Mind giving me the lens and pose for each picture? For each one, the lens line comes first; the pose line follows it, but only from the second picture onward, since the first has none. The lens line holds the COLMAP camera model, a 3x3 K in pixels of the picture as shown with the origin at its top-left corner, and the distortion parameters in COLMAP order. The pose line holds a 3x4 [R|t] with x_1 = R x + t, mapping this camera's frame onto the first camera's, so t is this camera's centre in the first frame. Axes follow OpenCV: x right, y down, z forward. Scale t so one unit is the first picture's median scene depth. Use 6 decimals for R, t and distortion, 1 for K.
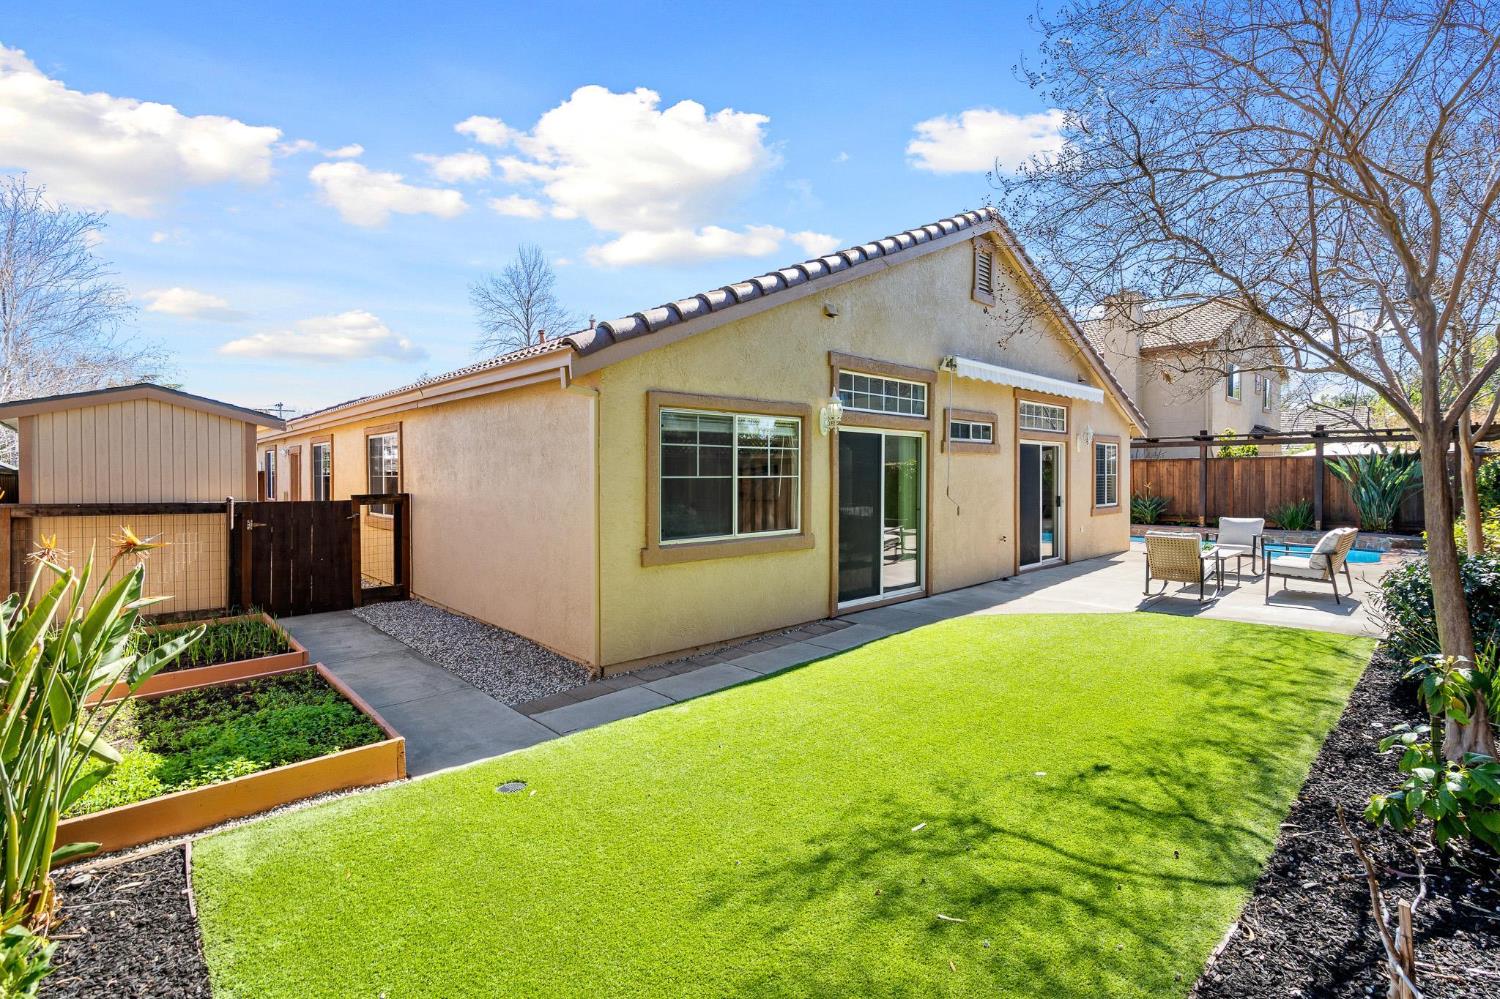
lens RADIAL K [[683.4, 0, 758.8], [0, 683.4, 489.0], [0, 0, 1]] dist [-0.001728, 0.001014]
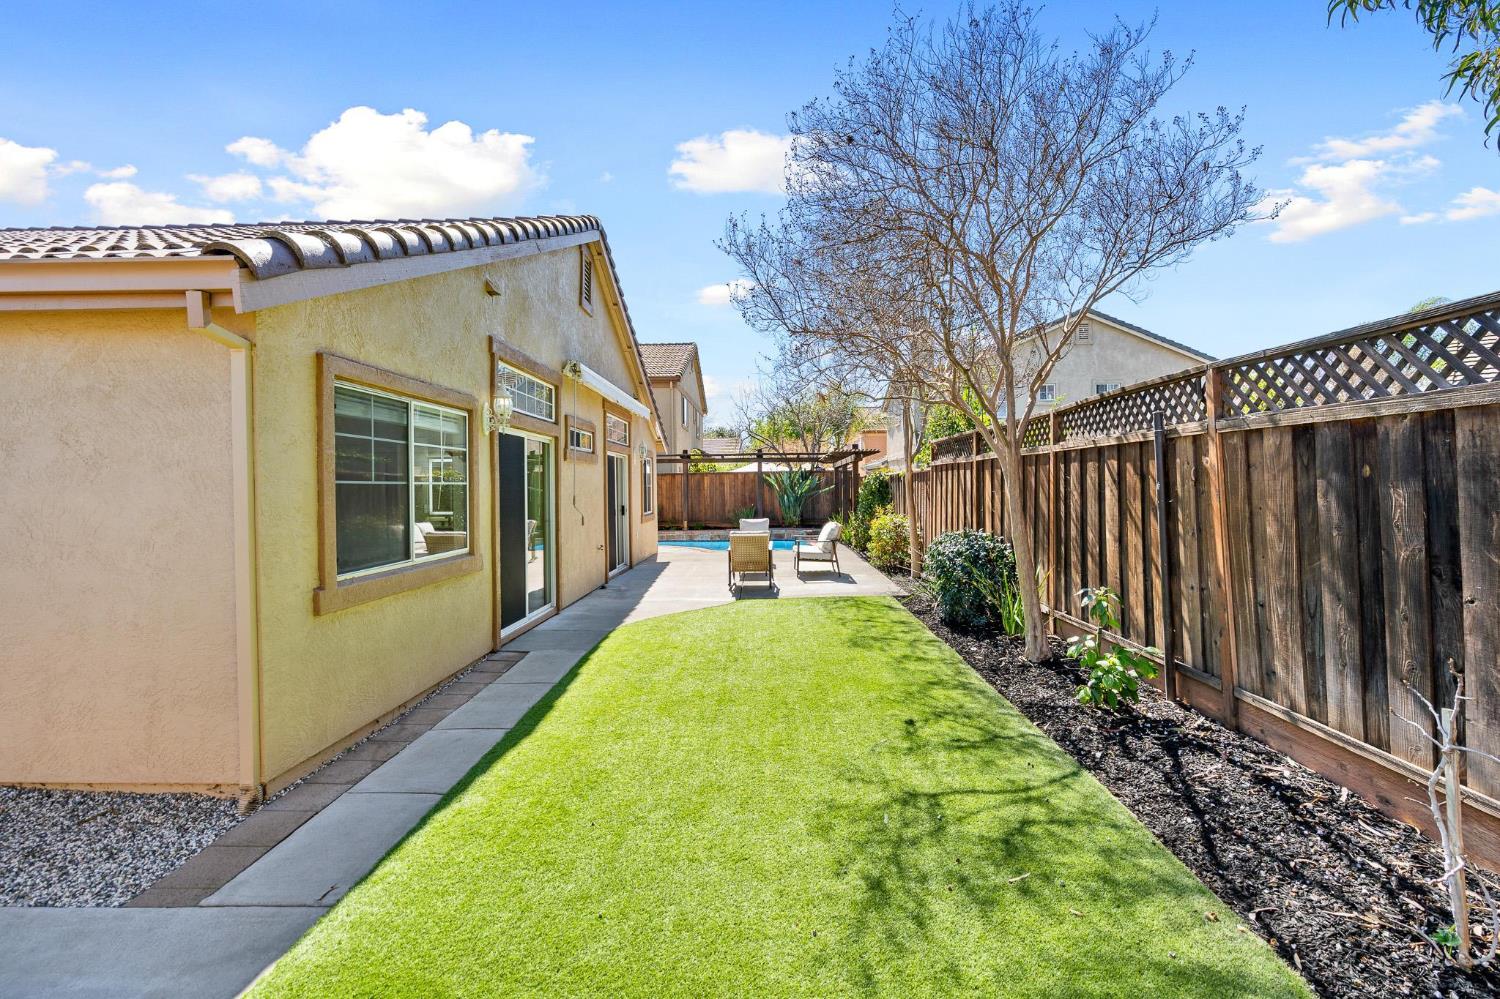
lens RADIAL K [[671.3, 0, 745.5], [0, 671.3, 502.1], [0, 0, 1]] dist [-0.003179, 0.000090]
pose [[0.706288, -0.020555, 0.707626, -0.302459], [0.024361, 0.999692, 0.004723, 0.008809], [-0.707506, 0.013903, 0.706571, 0.220606]]
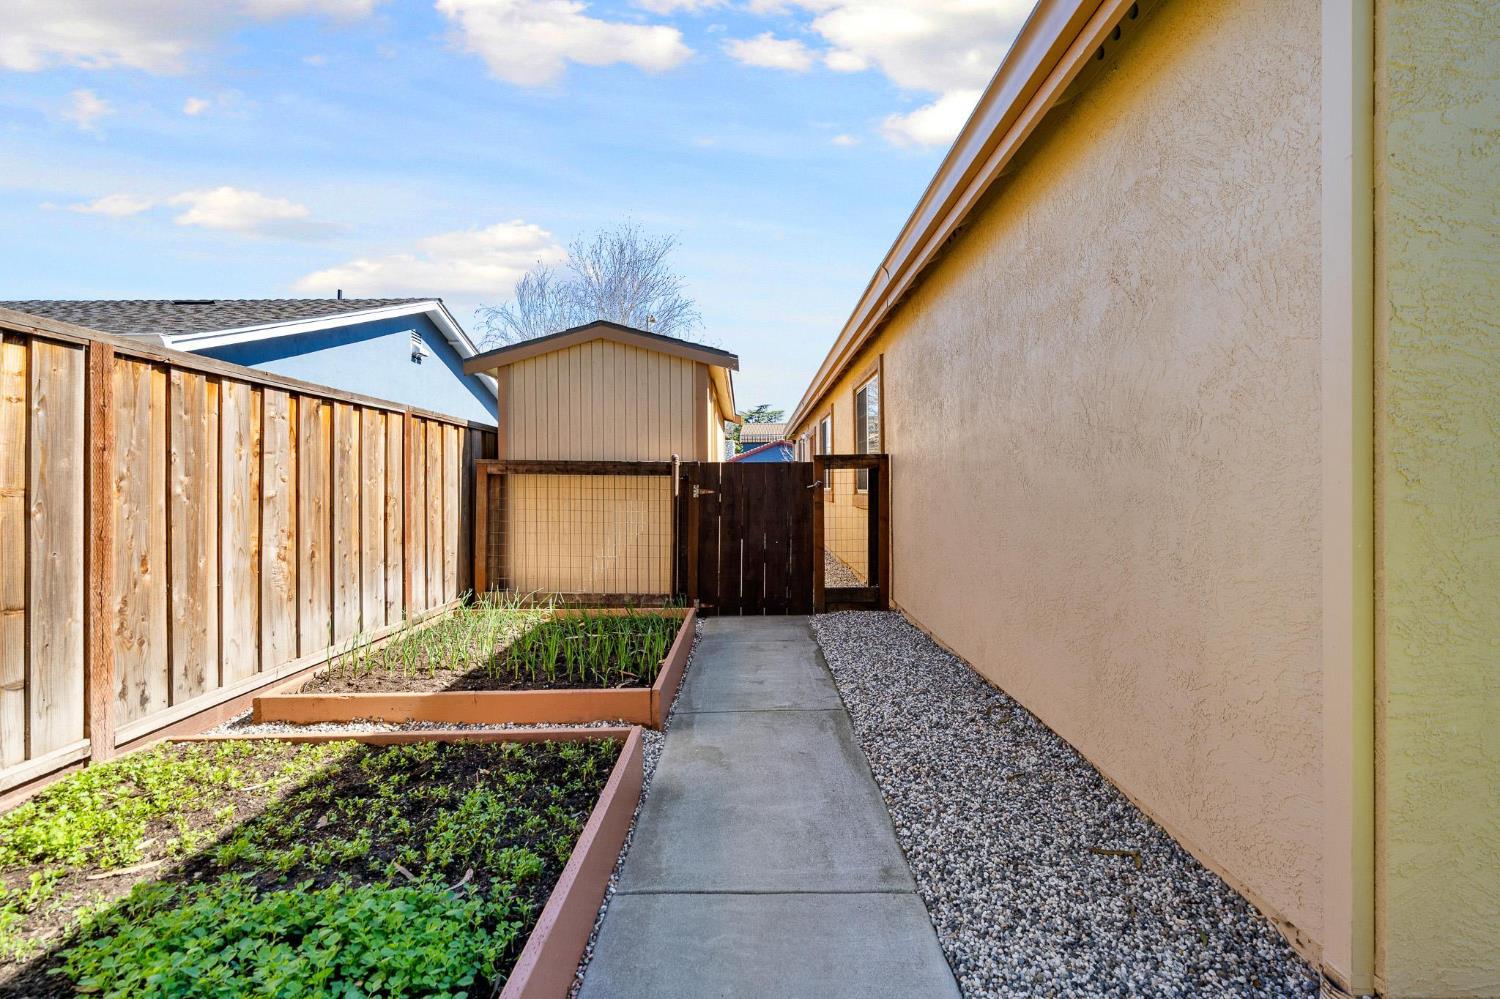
lens RADIAL K [[683.4, 0, 758.8], [0, 683.4, 489.0], [0, 0, 1]] dist [-0.001728, 0.001014]
pose [[0.731595, -0.001741, -0.681738, -0.197417], [-0.007544, 0.999915, -0.010649, 0.068902], [0.681698, 0.012933, 0.731519, 0.575574]]
